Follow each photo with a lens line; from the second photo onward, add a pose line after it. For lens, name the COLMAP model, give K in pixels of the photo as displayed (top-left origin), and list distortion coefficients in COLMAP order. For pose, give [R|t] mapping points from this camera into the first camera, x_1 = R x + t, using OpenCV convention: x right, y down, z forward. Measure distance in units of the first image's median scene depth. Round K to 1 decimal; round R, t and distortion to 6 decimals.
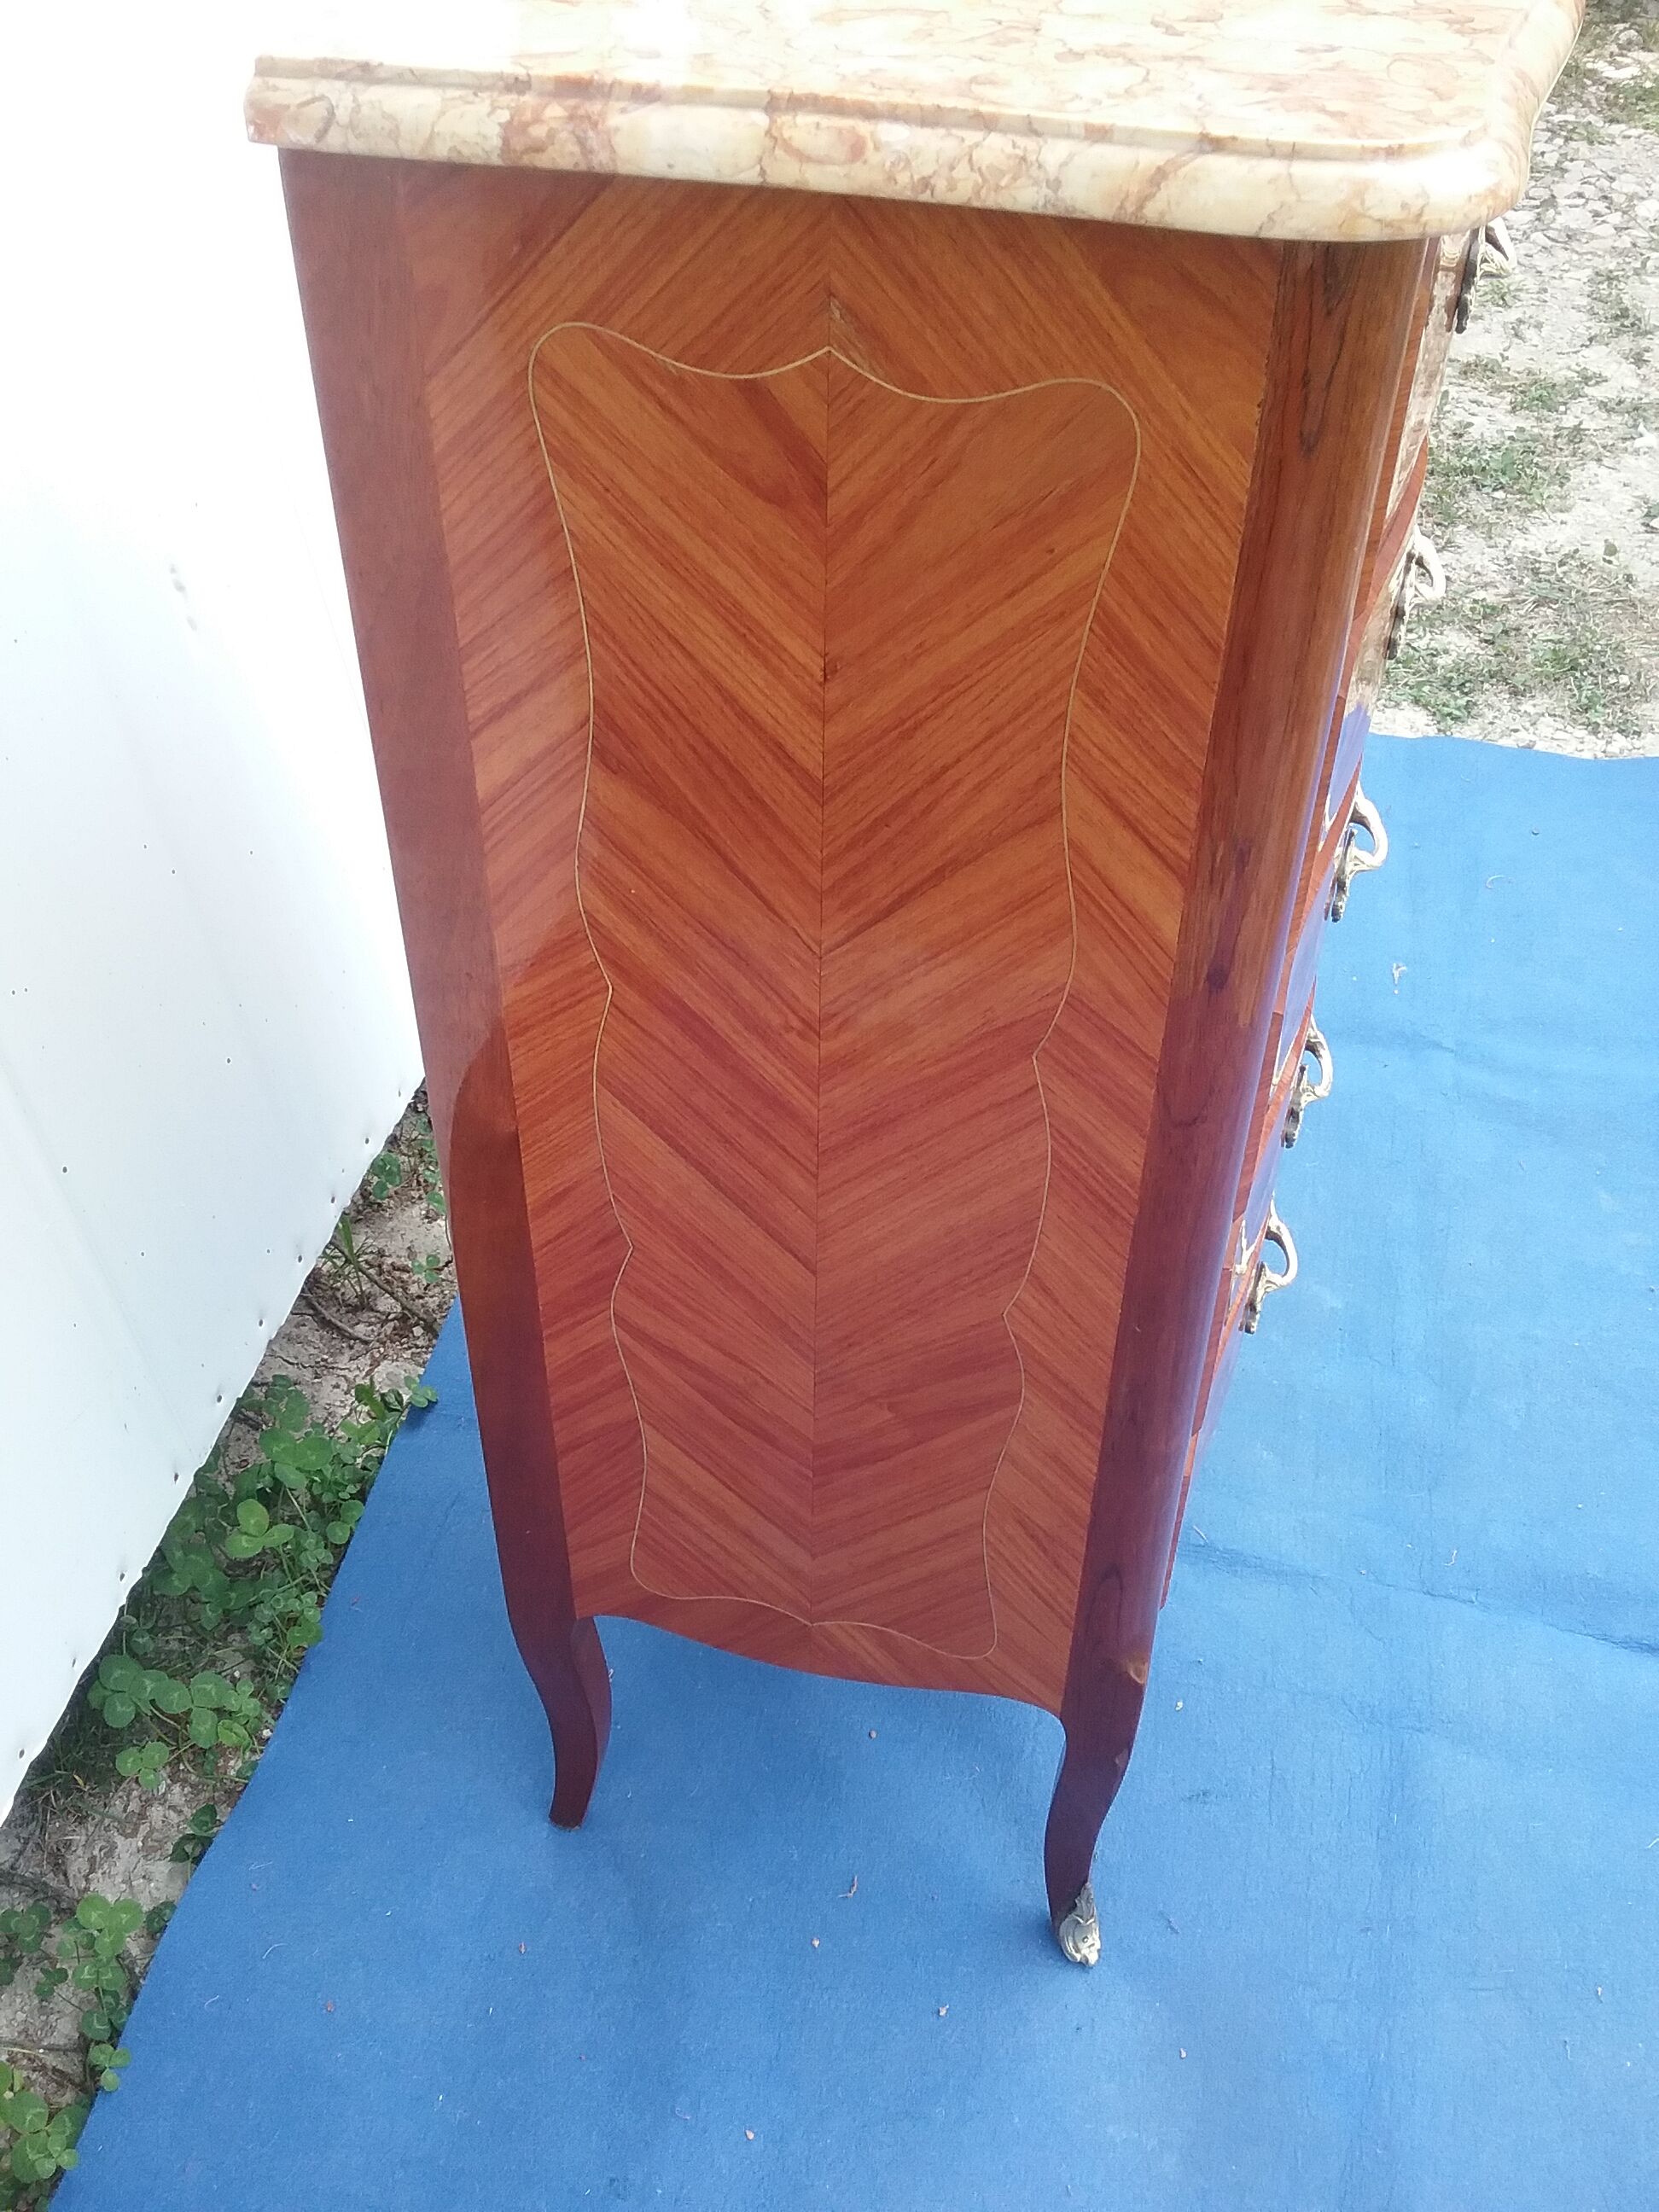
lens RADIAL K [[2046.7, 0, 843.8], [0, 2046.7, 1102.7], [0, 0, 1]] dist [0.086609, -0.175867]
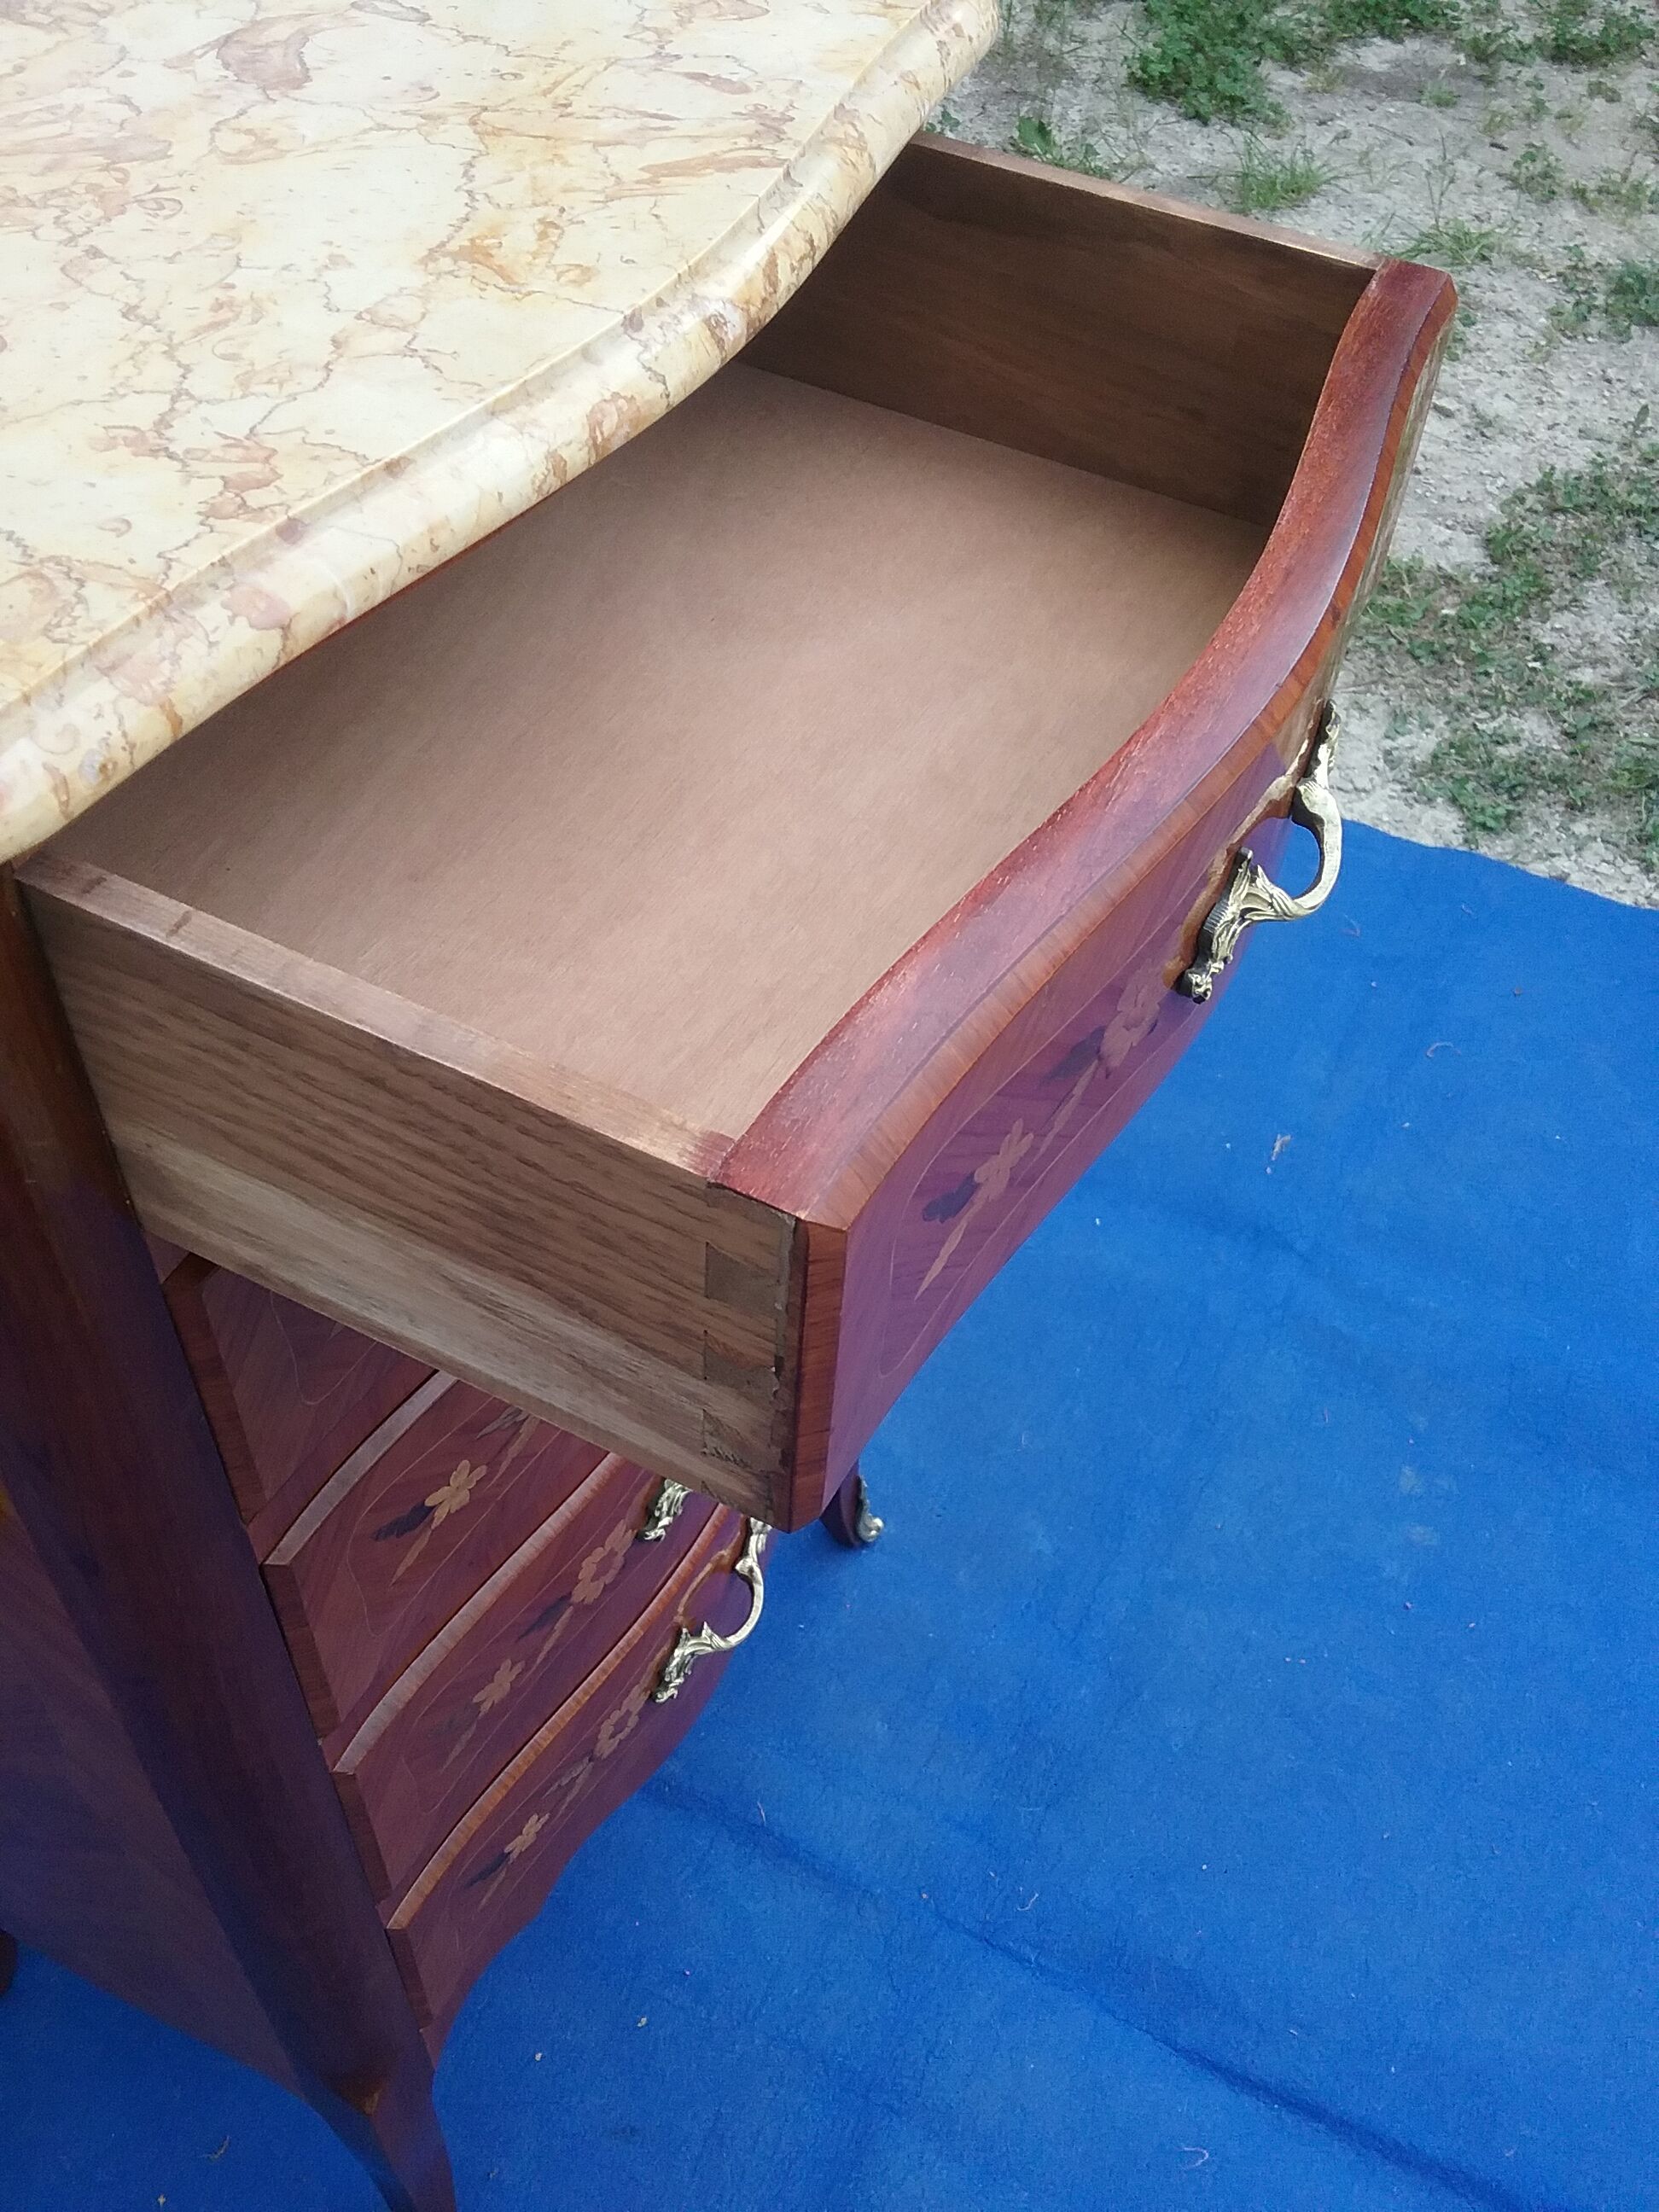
lens RADIAL K [[2046.7, 0, 843.8], [0, 2046.7, 1102.7], [0, 0, 1]] dist [0.086609, -0.175867]
pose [[0.973177, 0.170040, -0.154962, 0.187402], [-0.155067, 0.982399, 0.104149, -0.122044], [0.169944, -0.077326, 0.982415, 0.092878]]
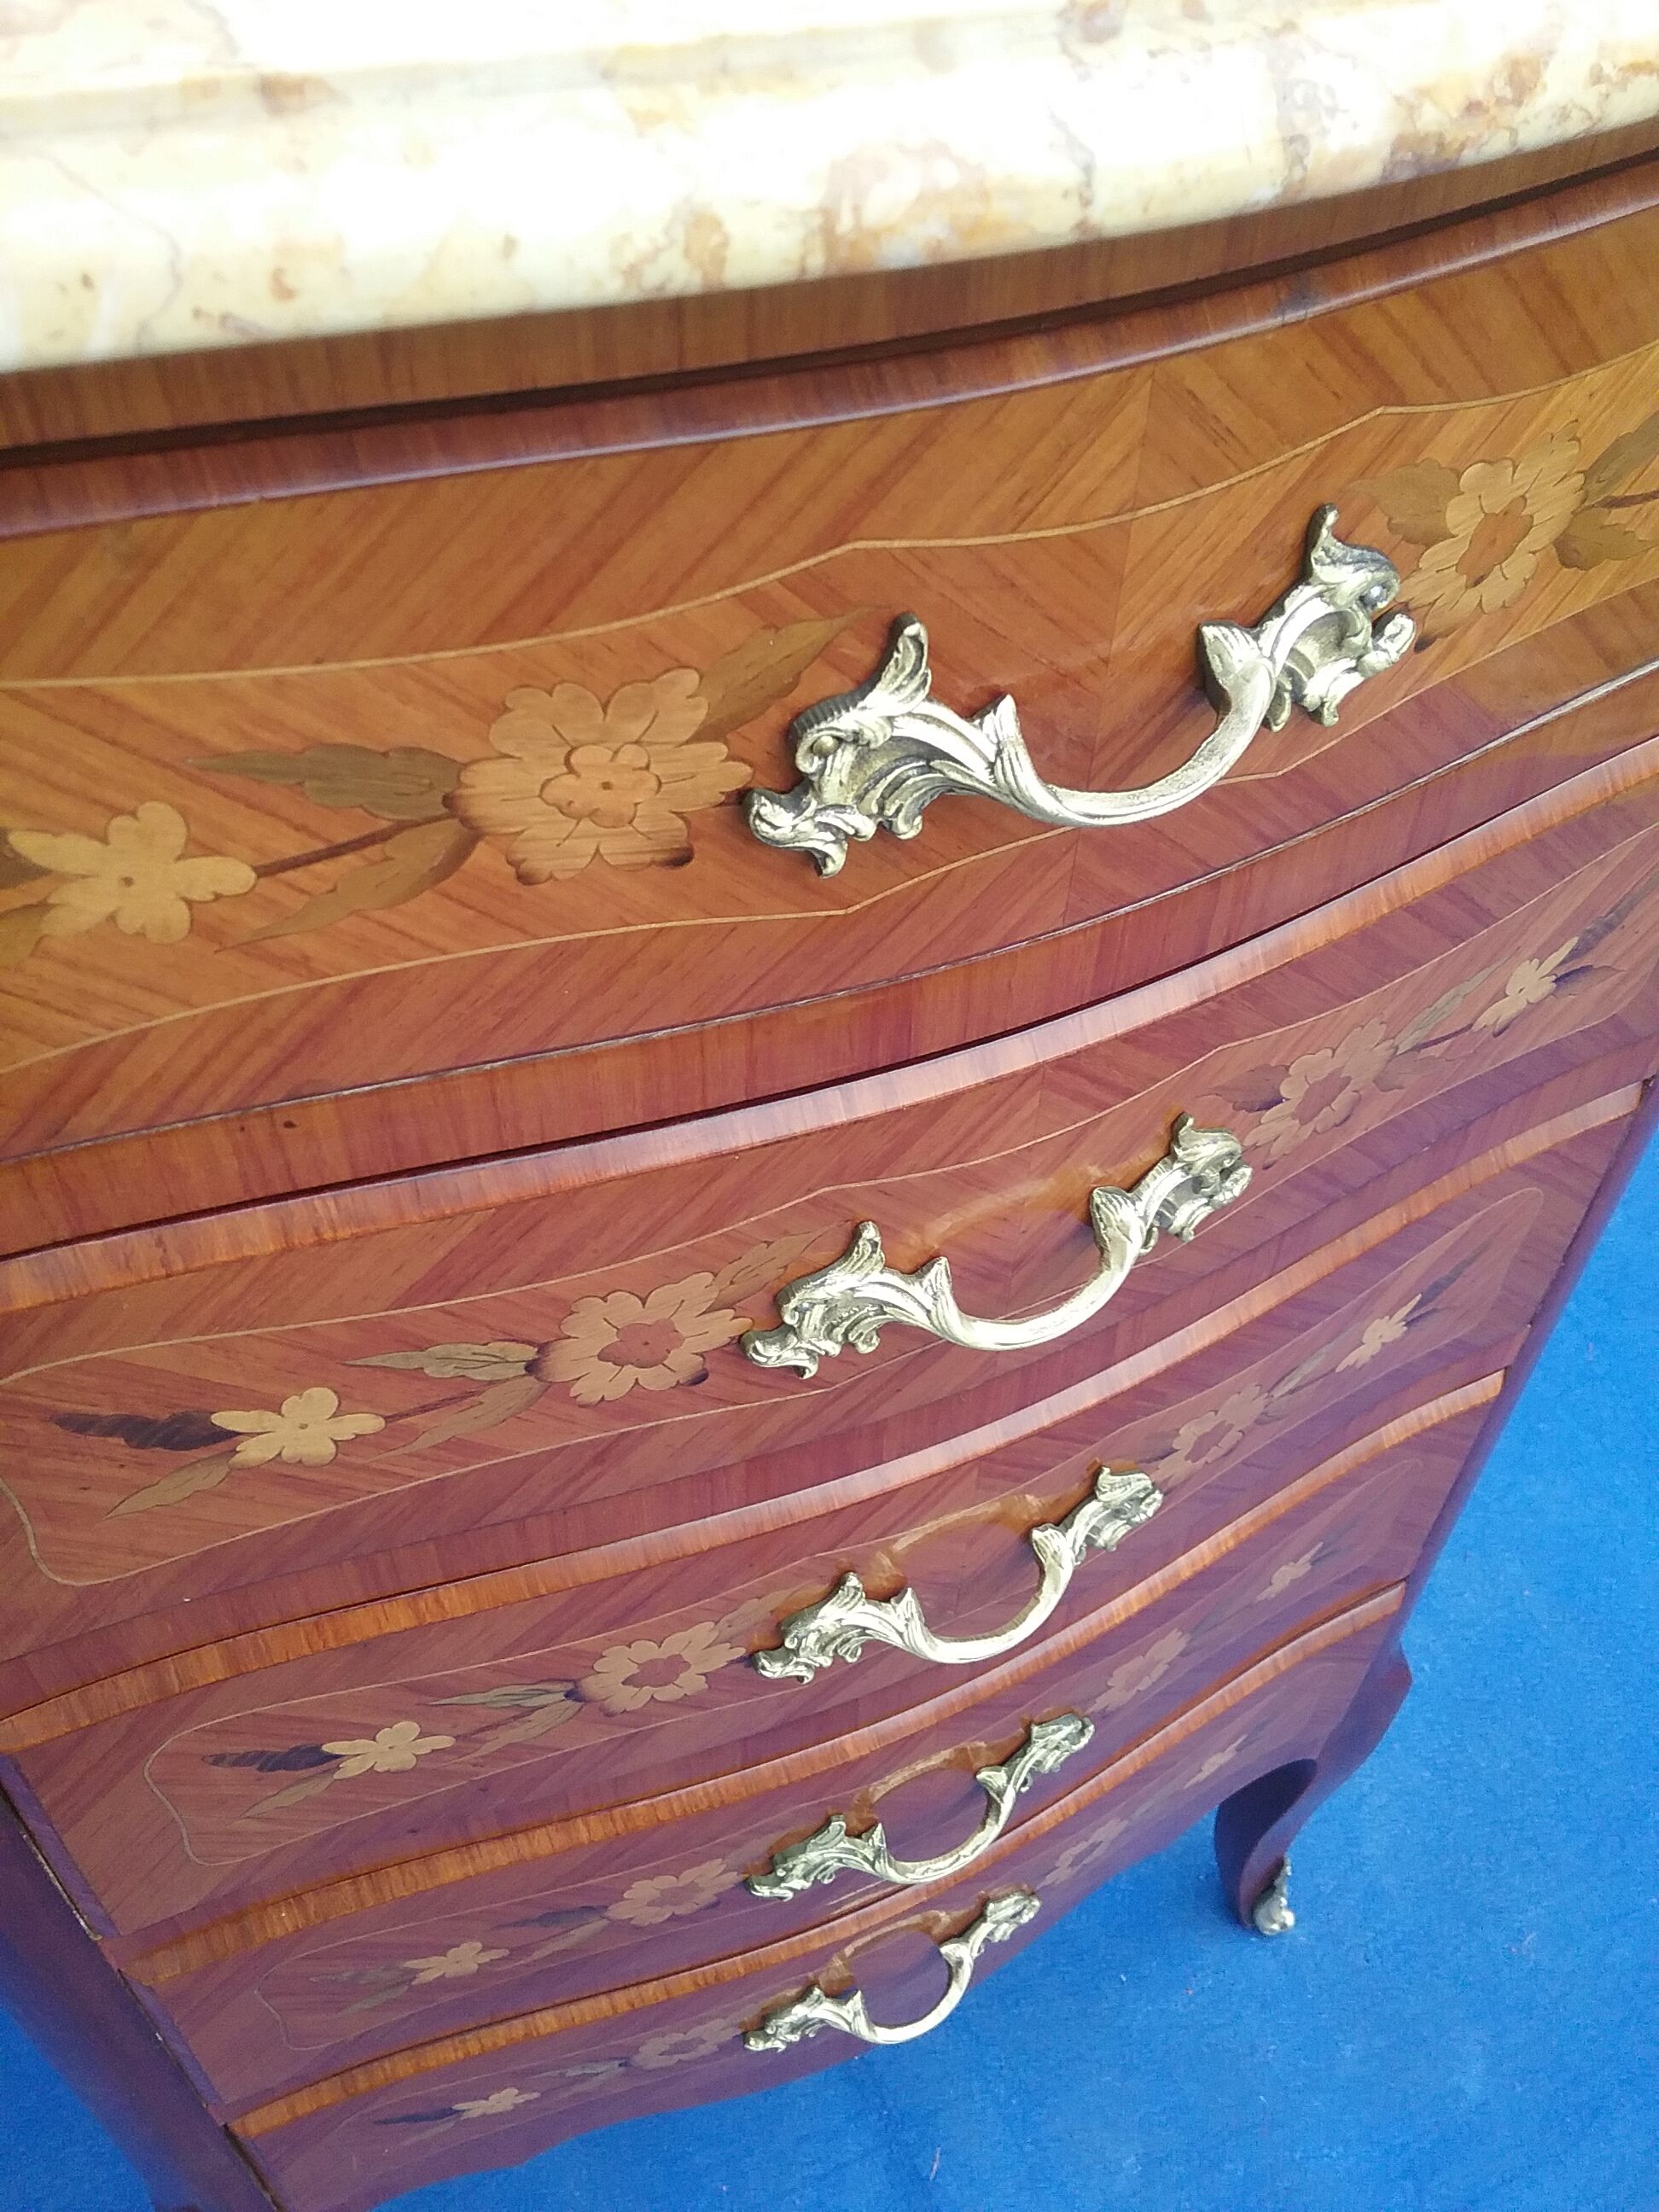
lens RADIAL K [[2017.6, 0, 873.8], [0, 2017.6, 1101.3], [0, 0, 1]] dist [0.114920, -0.235311]
pose [[0.629615, 0.590805, -0.504514, 0.188839], [-0.535737, 0.800461, 0.268790, -0.159613], [0.562646, 0.101052, 0.820498, 0.242442]]
